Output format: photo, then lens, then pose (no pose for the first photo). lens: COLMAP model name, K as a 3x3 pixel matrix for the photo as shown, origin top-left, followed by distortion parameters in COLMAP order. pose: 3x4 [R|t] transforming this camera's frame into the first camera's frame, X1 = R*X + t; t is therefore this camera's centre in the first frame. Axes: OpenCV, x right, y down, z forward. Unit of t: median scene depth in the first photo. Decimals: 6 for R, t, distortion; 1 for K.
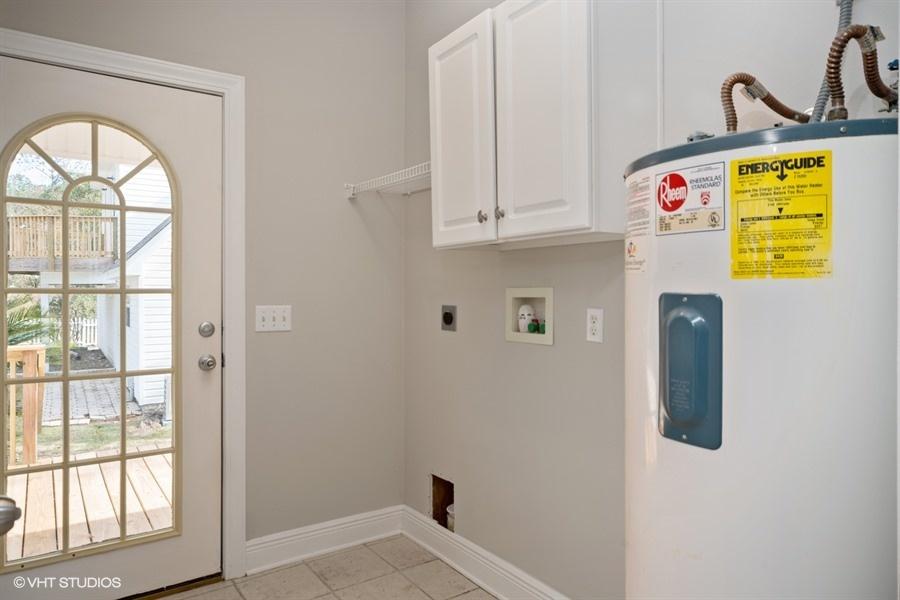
lens RADIAL K [[588.2, 0, 450.0], [0, 588.2, 300.0], [0, 0, 1]] dist [0.007832, 0.003211]
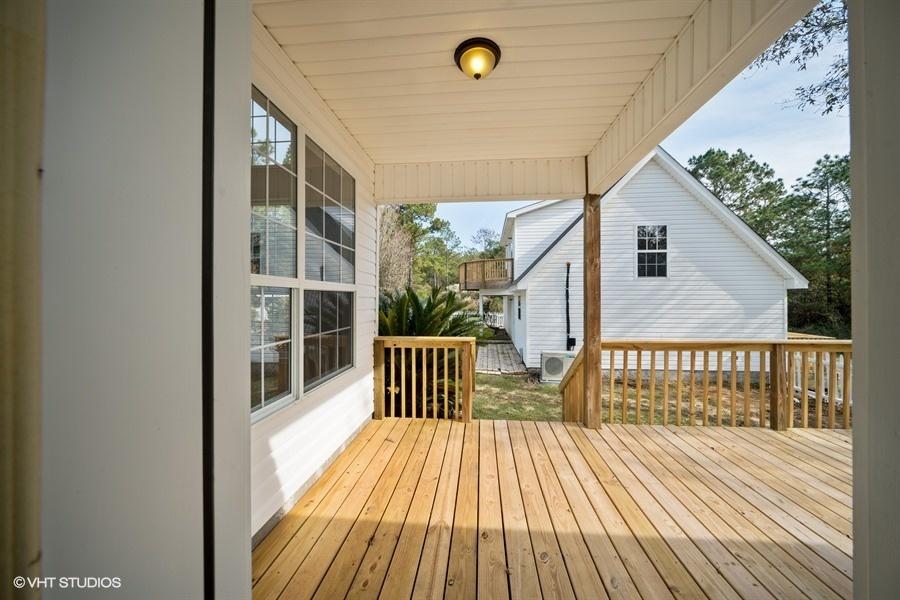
lens RADIAL K [[320.3, 0, 450.0], [0, 320.3, 300.0], [0, 0, 1]] dist [-0.000126, 0.000009]
pose [[0.763387, -0.004373, -0.645927, -0.210055], [-0.001426, 0.999963, -0.008455, -0.006874], [0.645940, 0.007376, 0.763352, 0.333870]]
